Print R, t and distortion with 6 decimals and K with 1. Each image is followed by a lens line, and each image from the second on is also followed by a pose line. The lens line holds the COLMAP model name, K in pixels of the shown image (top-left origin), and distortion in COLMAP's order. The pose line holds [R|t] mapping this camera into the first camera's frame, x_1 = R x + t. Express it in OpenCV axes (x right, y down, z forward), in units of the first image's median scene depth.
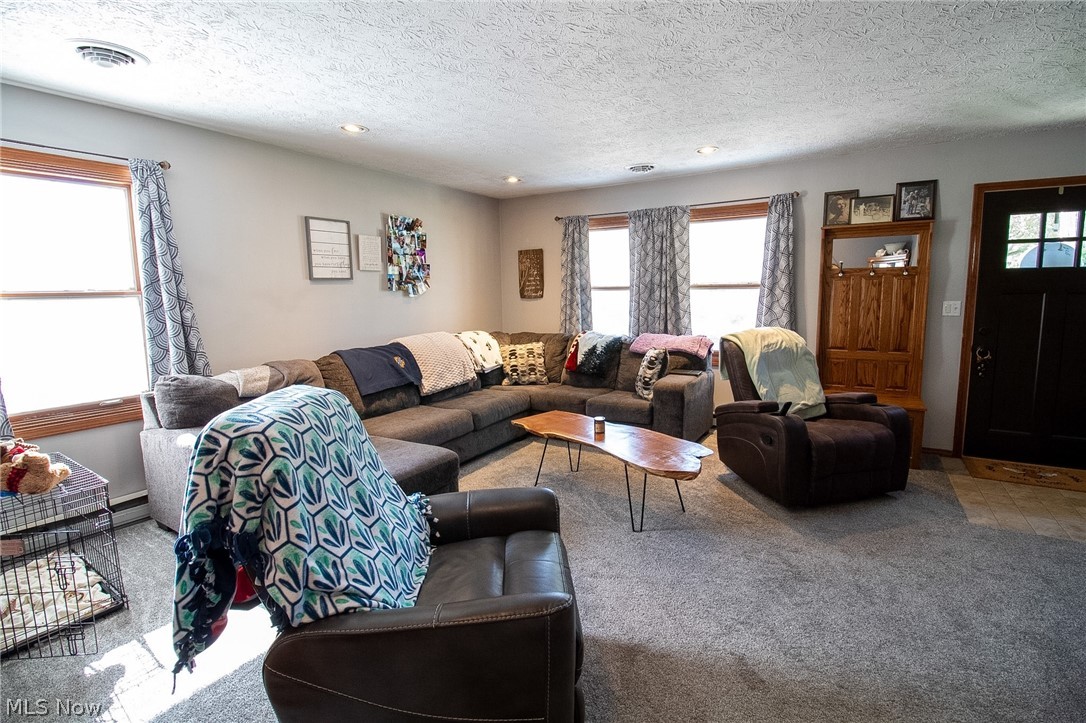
lens RADIAL K [[503.3, 0, 553.7], [0, 503.3, 352.3], [0, 0, 1]] dist [-0.003448, -0.010382]
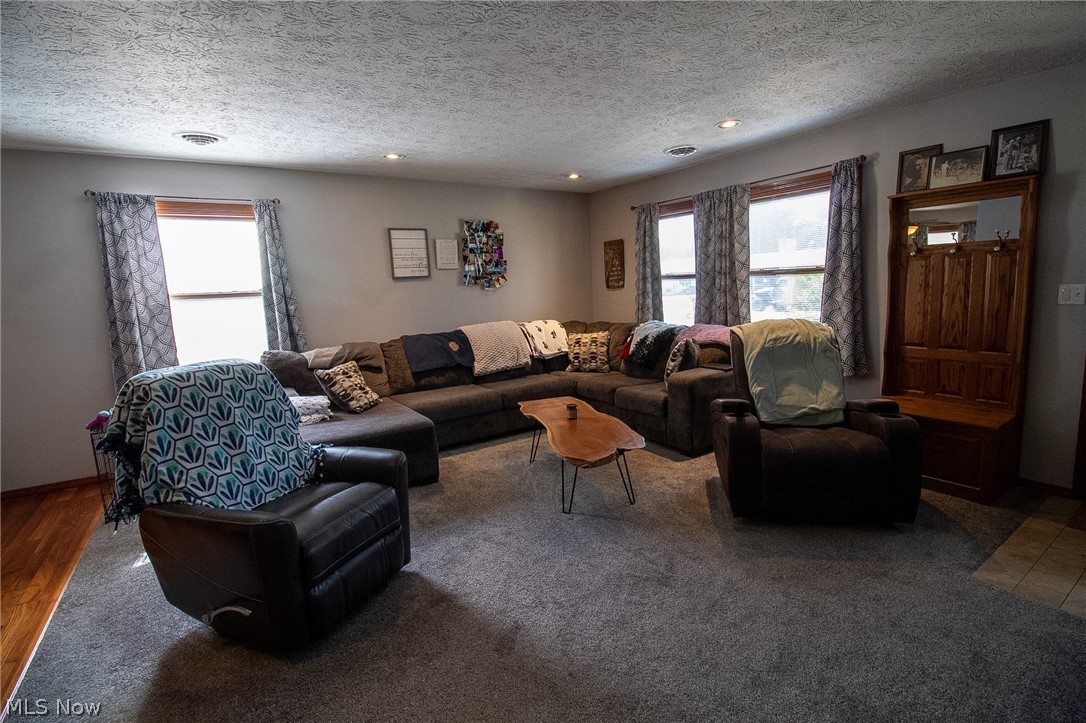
lens RADIAL K [[503.3, 0, 553.6], [0, 503.3, 352.6], [0, 0, 1]] dist [-0.003448, -0.010382]
pose [[0.906667, 0.033756, -0.420495, 0.398386], [-0.023217, 0.999275, 0.030158, -0.007017], [0.421209, -0.017581, 0.906793, 0.028034]]
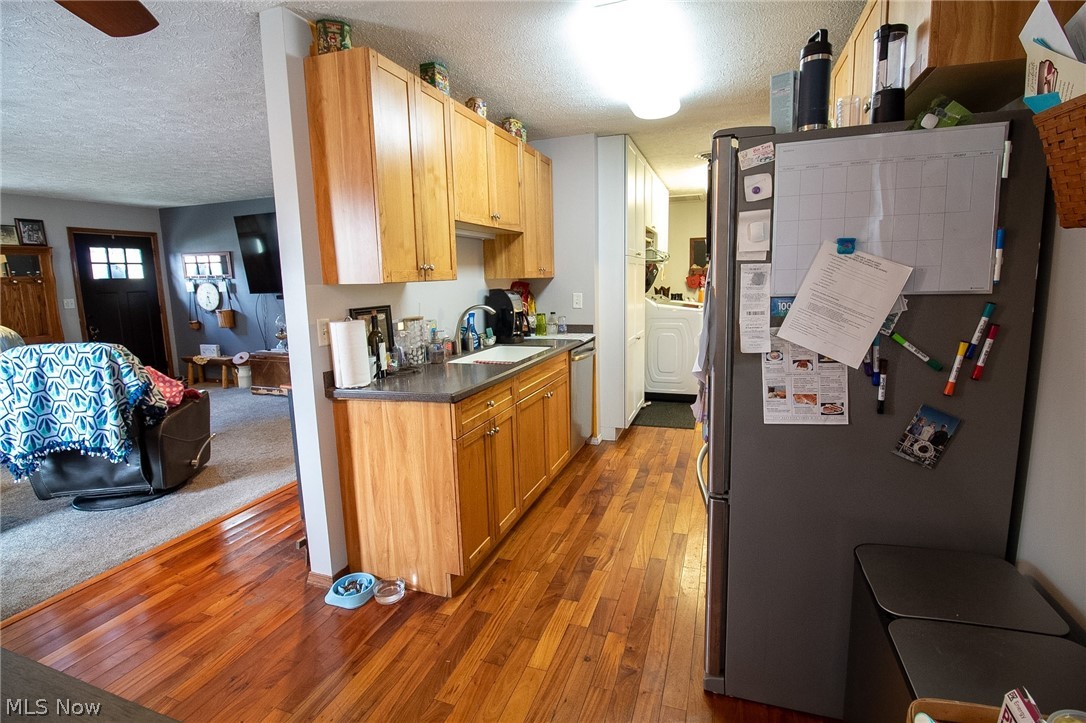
lens RADIAL K [[503.3, 0, 552.8], [0, 503.3, 353.7], [0, 0, 1]] dist [-0.003448, -0.010382]
pose [[-0.205734, -0.126534, 0.970393, -1.010266], [0.141973, 0.977256, 0.157529, 0.034504], [-0.968255, 0.170179, -0.183090, -0.156241]]
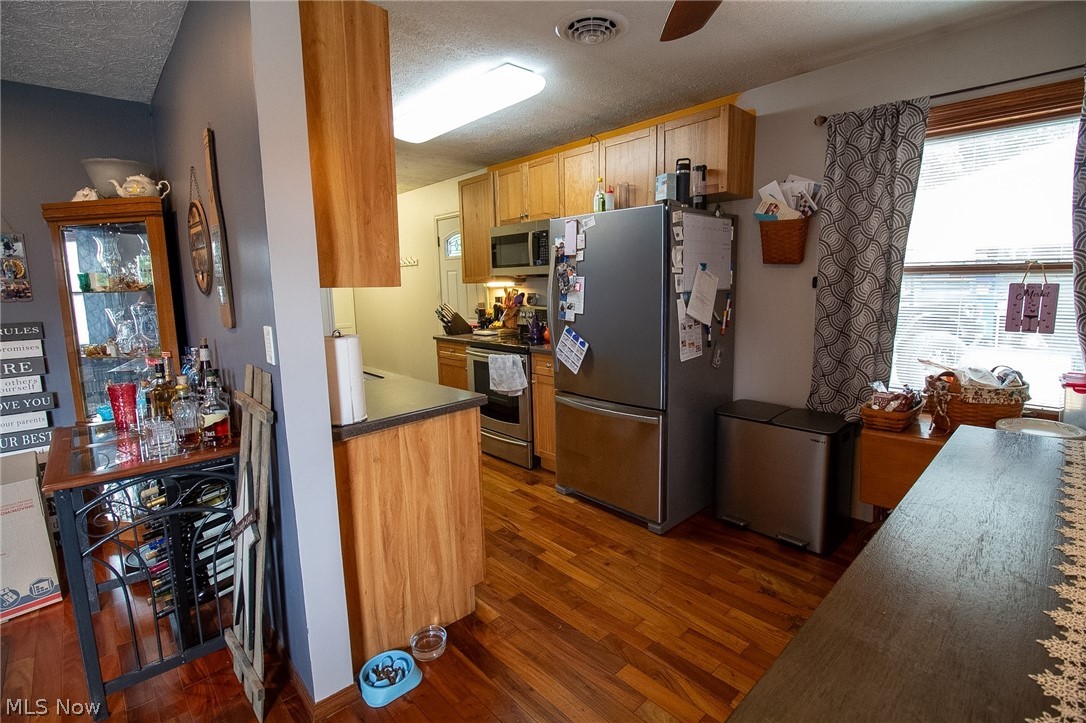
lens RADIAL K [[503.3, 0, 553.1], [0, 503.3, 352.9], [0, 0, 1]] dist [-0.003448, -0.010382]
pose [[-0.962963, -0.003467, 0.269611, -0.723795], [0.065522, 0.966936, 0.246457, -0.021244], [-0.261551, 0.254995, -0.930897, 0.280289]]
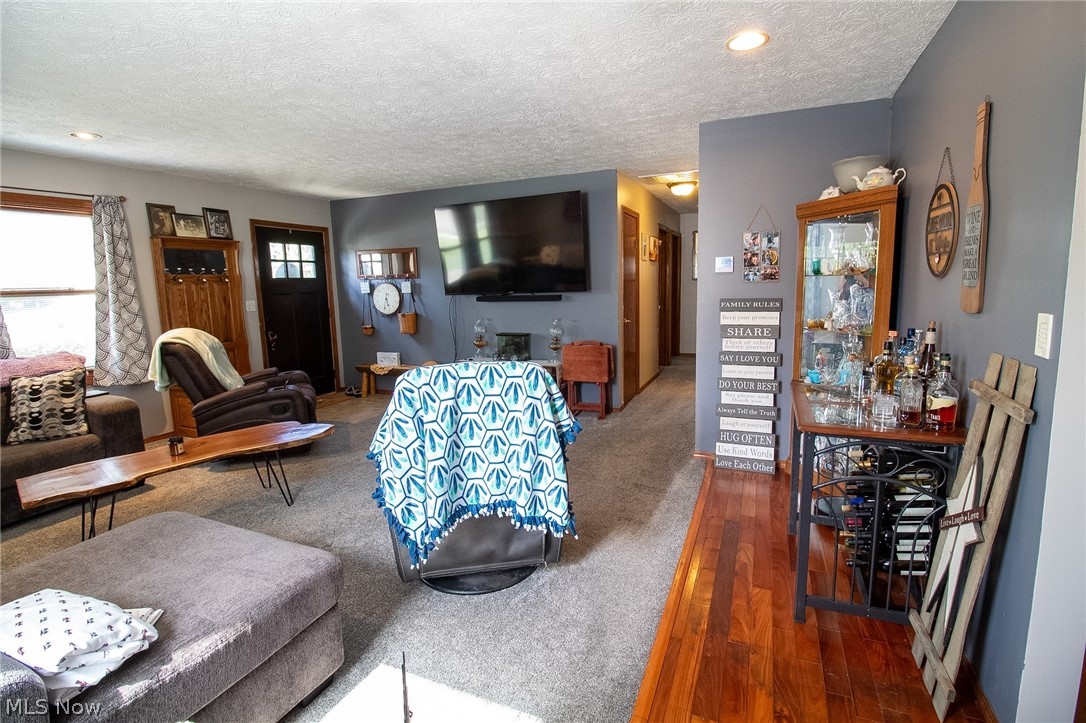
lens RADIAL K [[503.3, 0, 554.8], [0, 503.3, 352.8], [0, 0, 1]] dist [-0.003448, -0.010382]
pose [[-0.149542, -0.118675, 0.981608, -0.680263], [0.145993, 0.979239, 0.140630, -0.032115], [-0.977918, 0.164338, -0.129111, 0.357871]]
